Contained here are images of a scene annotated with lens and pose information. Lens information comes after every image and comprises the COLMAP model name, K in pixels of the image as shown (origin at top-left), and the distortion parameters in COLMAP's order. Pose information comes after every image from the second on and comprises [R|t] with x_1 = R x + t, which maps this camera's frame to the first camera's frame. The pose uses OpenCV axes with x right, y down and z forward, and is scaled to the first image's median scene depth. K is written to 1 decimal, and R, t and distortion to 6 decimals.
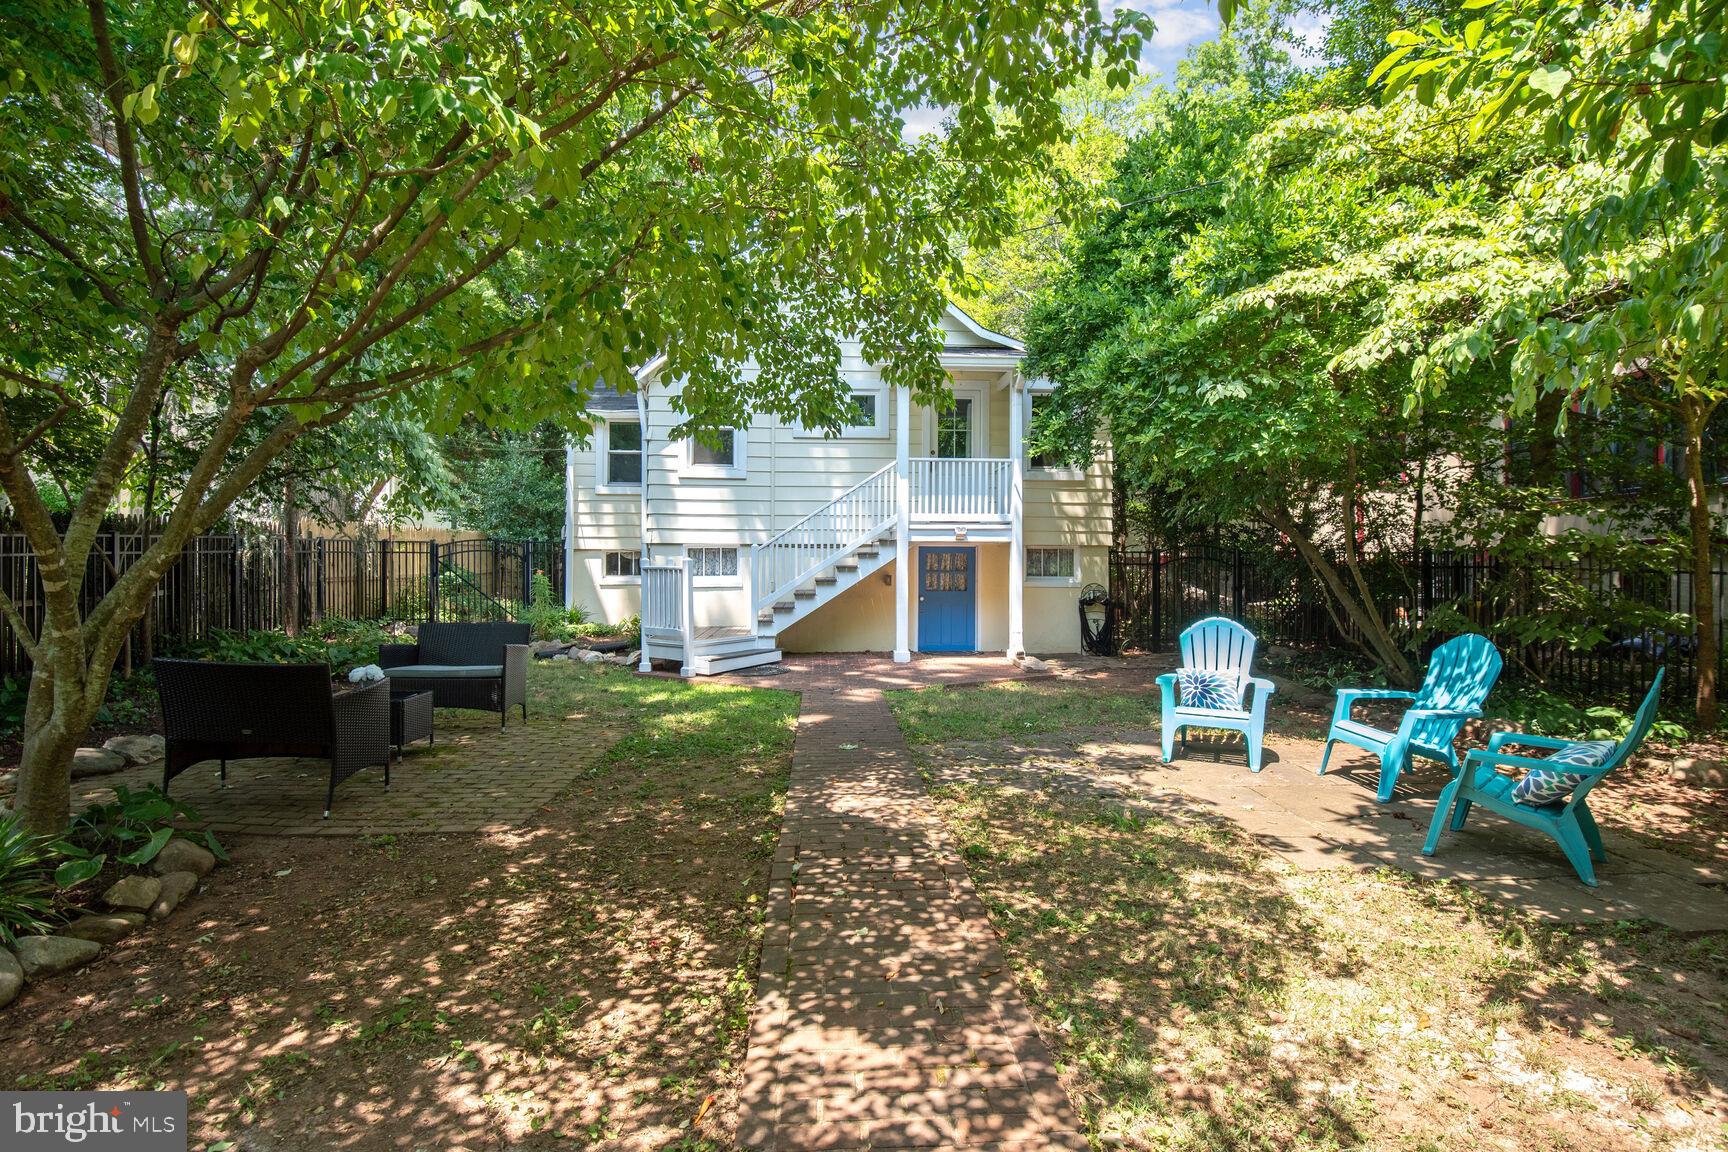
lens RADIAL K [[761.4, 0, 873.4], [0, 761.4, 581.1], [0, 0, 1]] dist [-0.025545, -0.002701]
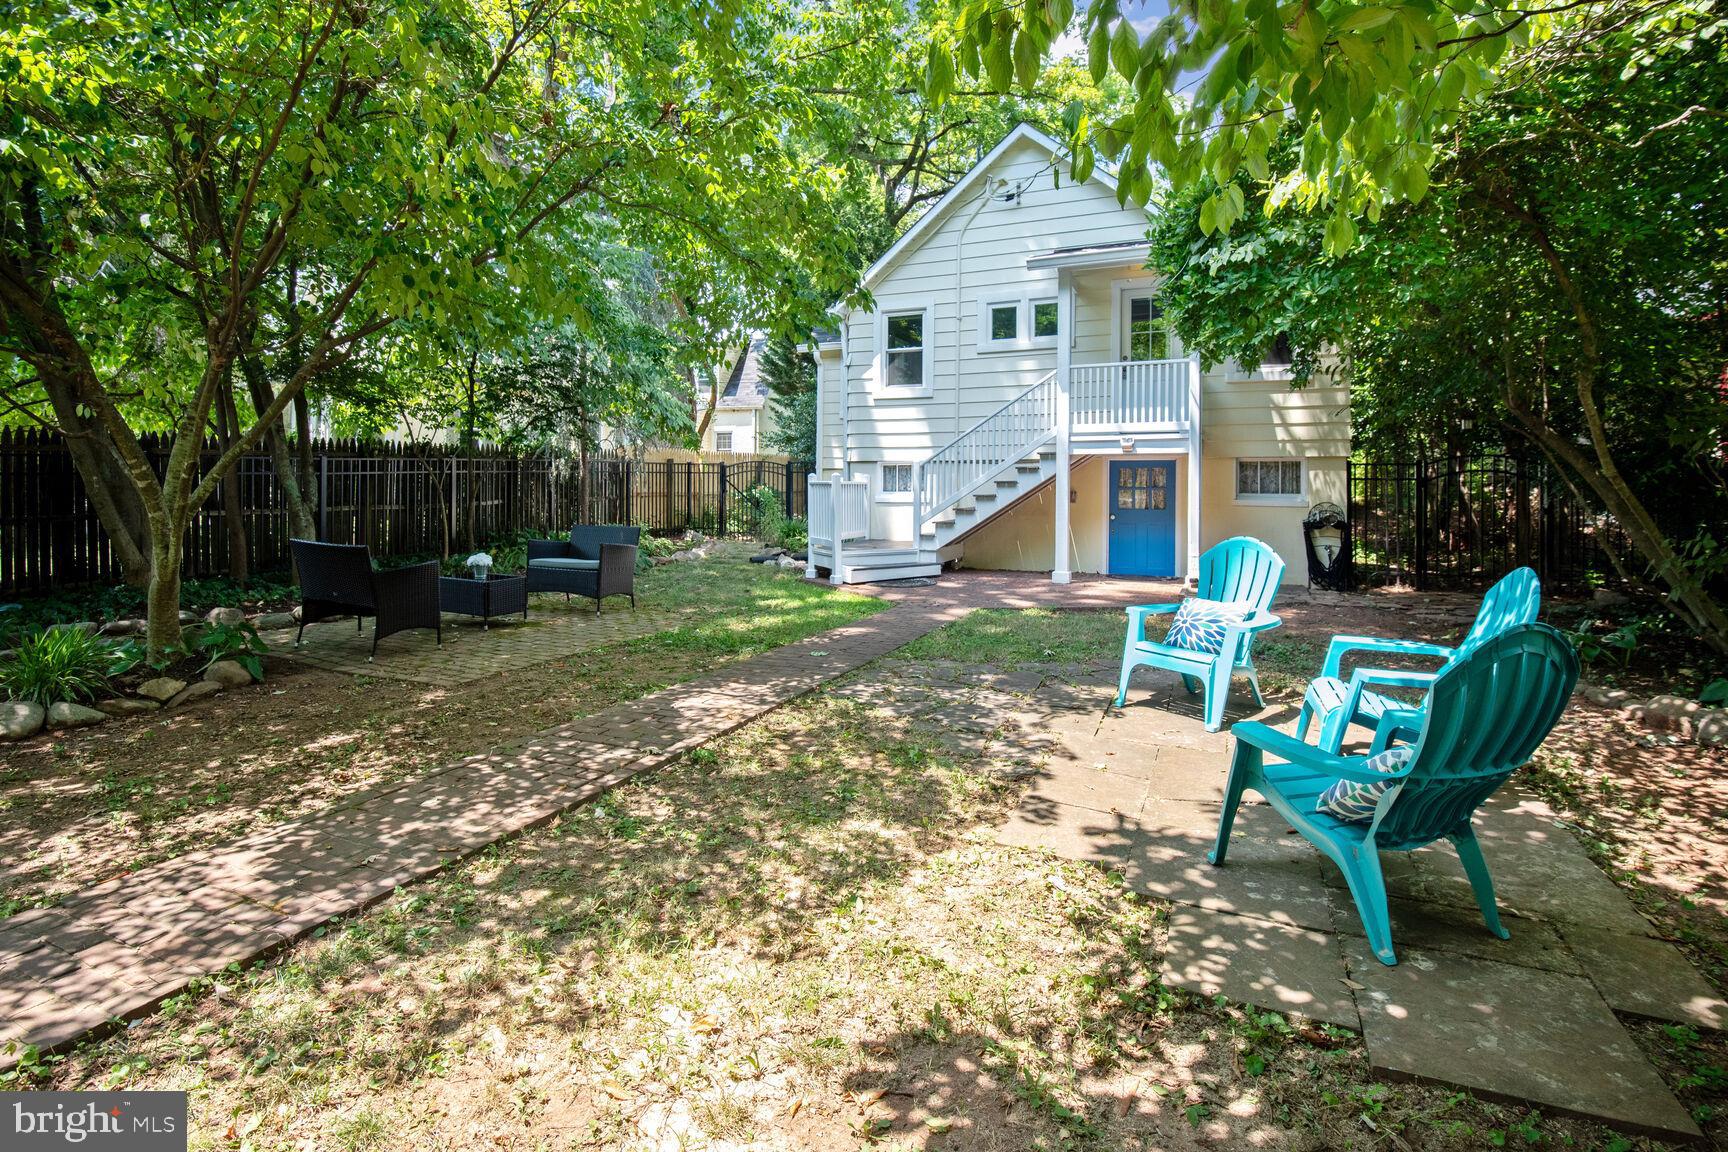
lens RADIAL K [[761.4, 0, 952.4], [0, 761.4, 501.4], [0, 0, 1]] dist [-0.025545, -0.002701]
pose [[0.908578, 0.004648, -0.417689, 0.314906], [-0.005246, 0.999986, -0.000284, 0.006773], [0.417682, 0.002449, 0.908590, 0.089247]]
